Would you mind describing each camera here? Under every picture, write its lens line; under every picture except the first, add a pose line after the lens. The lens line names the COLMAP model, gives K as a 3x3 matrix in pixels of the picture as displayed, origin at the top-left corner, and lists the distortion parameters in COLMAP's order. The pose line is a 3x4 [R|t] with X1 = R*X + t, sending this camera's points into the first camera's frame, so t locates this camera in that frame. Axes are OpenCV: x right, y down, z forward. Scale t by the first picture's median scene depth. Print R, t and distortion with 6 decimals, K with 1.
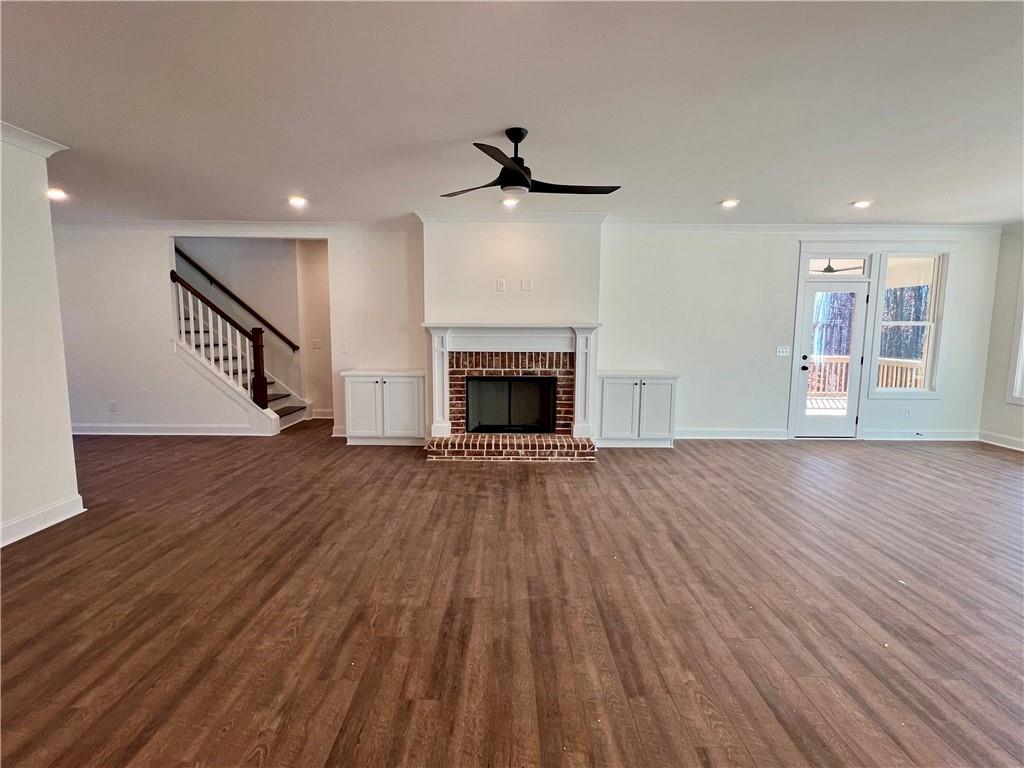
lens RADIAL K [[487.7, 0, 511.7], [0, 487.7, 380.4], [0, 0, 1]] dist [0.006369, 0.000377]
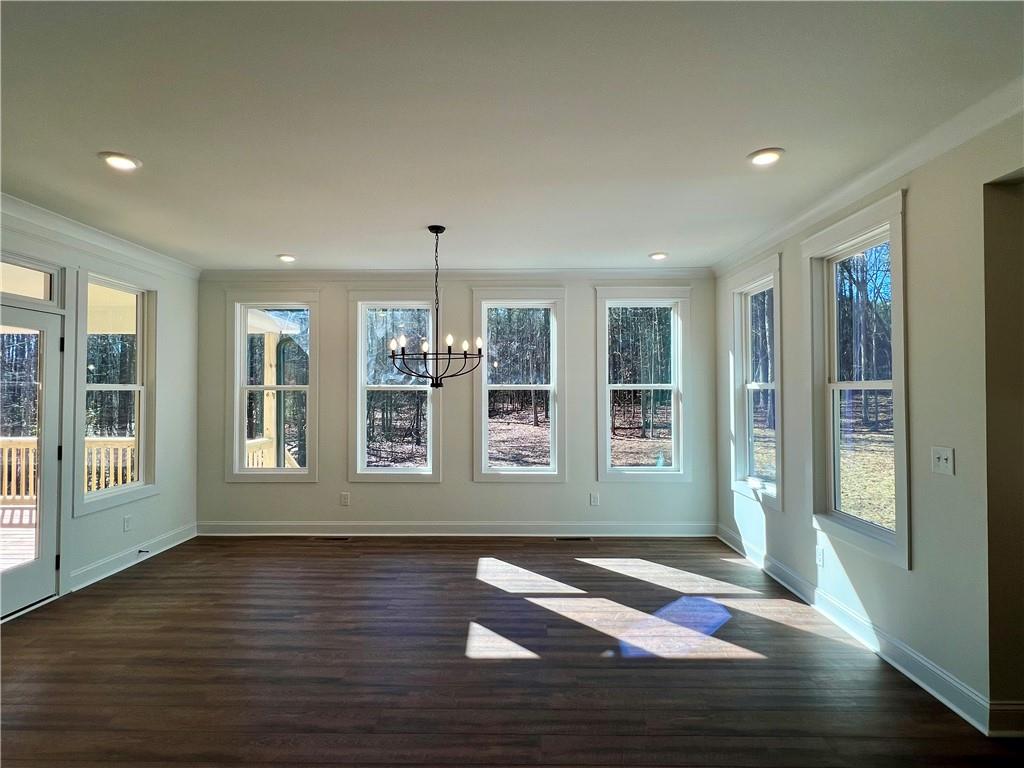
lens RADIAL K [[513.8, 0, 510.7], [0, 513.8, 383.1], [0, 0, 1]] dist [-0.002911, -0.000764]
pose [[0.016144, 0.012917, 0.999786, 0.140595], [0.106273, 0.994230, -0.014561, -0.057280], [-0.994206, 0.106486, 0.014678, 0.480780]]
